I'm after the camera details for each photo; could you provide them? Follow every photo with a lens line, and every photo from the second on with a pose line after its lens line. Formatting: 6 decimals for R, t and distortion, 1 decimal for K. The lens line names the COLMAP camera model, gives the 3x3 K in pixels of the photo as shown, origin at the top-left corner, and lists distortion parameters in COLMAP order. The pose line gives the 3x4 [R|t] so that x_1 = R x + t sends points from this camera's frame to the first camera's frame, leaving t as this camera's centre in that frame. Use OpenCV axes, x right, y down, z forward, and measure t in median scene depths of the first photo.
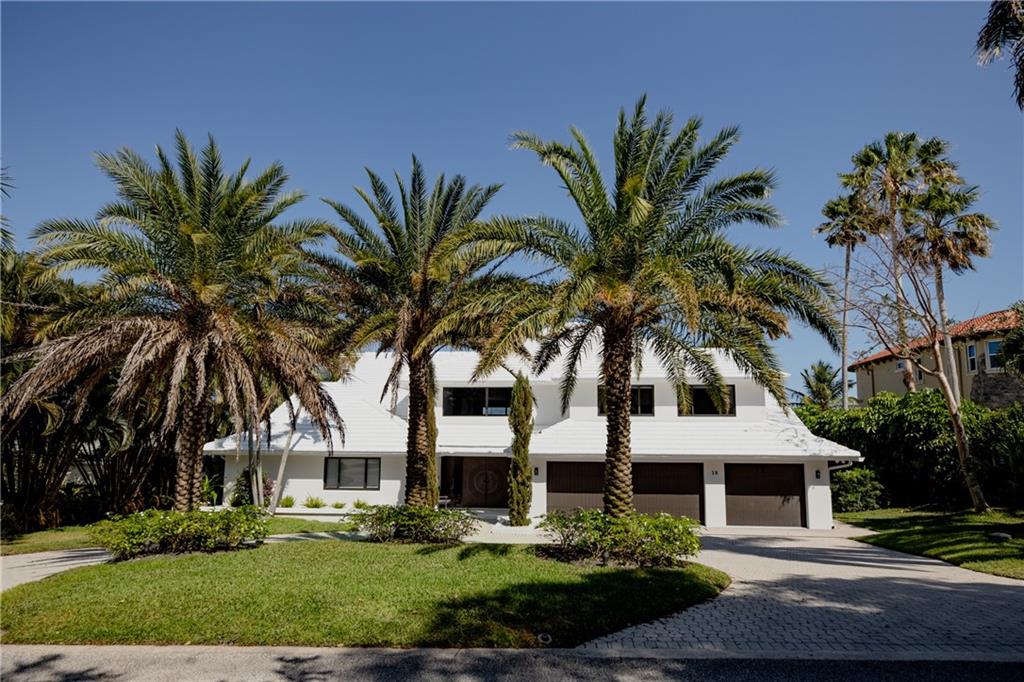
lens RADIAL K [[617.9, 0, 516.0], [0, 617.9, 370.3], [0, 0, 1]] dist [0.000501, -0.004200]
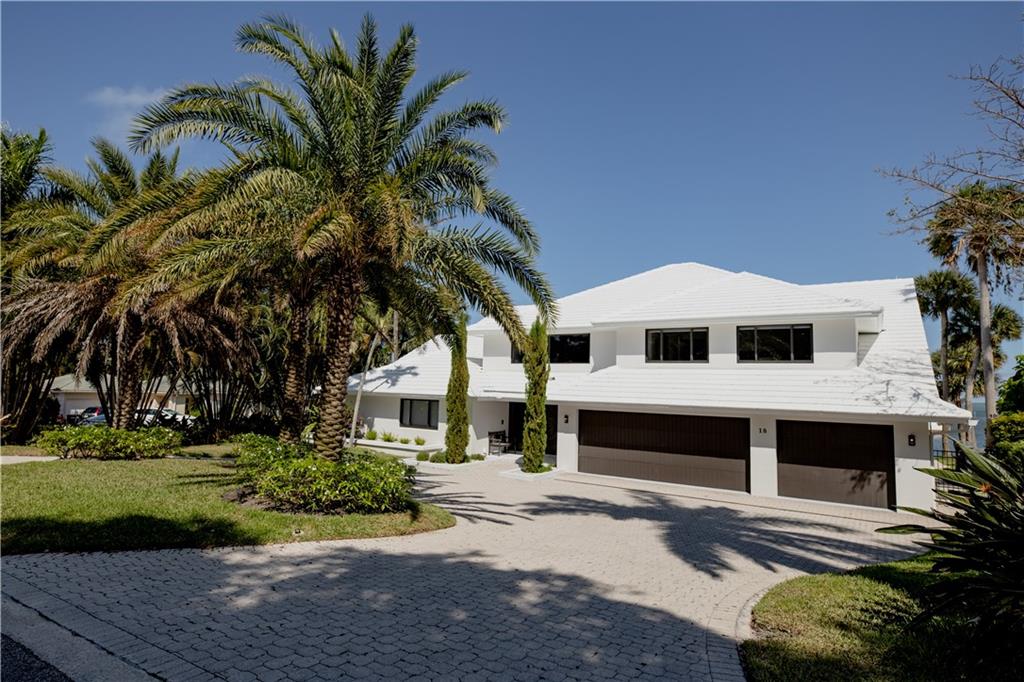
lens RADIAL K [[571.8, 0, 483.7], [0, 571.8, 343.1], [0, 0, 1]] dist [-0.002035, 0.000368]
pose [[0.881687, -0.017213, -0.471521, 0.738489], [0.031918, 0.999221, 0.023207, 0.040872], [0.470754, -0.035511, 0.881550, 0.323894]]
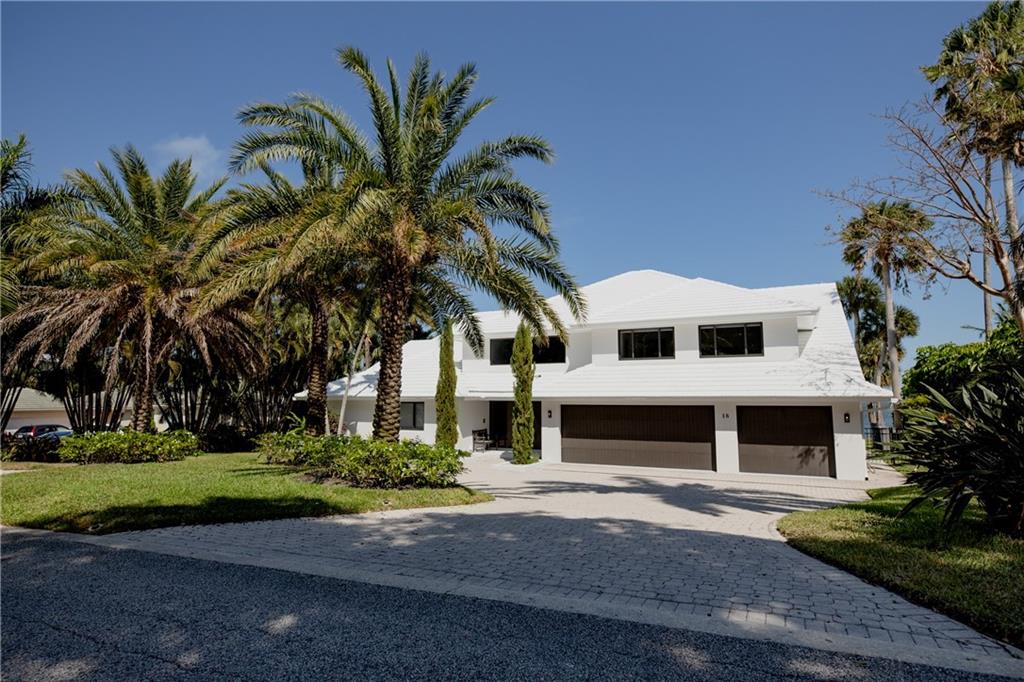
lens RADIAL K [[567.4, 0, 508.2], [0, 567.4, 345.5], [0, 0, 1]] dist [-0.000080, -0.004897]
pose [[0.936901, -0.039573, -0.347348, 0.657678], [0.049551, 0.998574, 0.019888, 0.051900], [0.346065, -0.035844, 0.937525, 0.162446]]
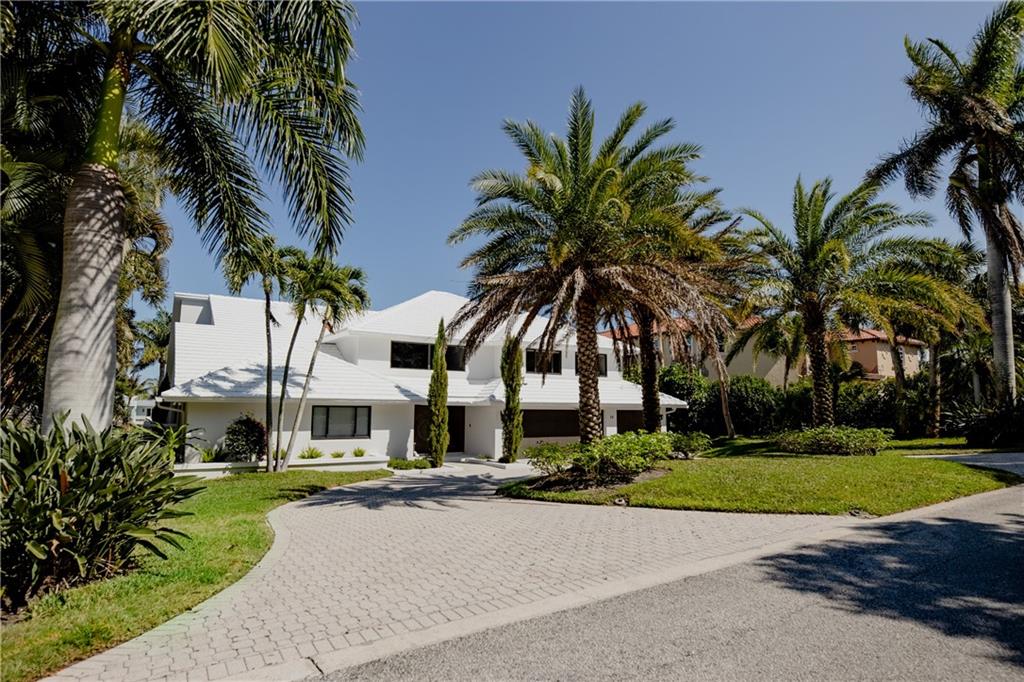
lens RADIAL K [[571.8, 0, 519.2], [0, 571.8, 337.5], [0, 0, 1]] dist [-0.002035, 0.000368]
pose [[0.783430, 0.071457, 0.617358, -1.398112], [-0.083775, 0.996444, -0.009024, 0.029621], [-0.615808, -0.044649, 0.786630, 0.216326]]
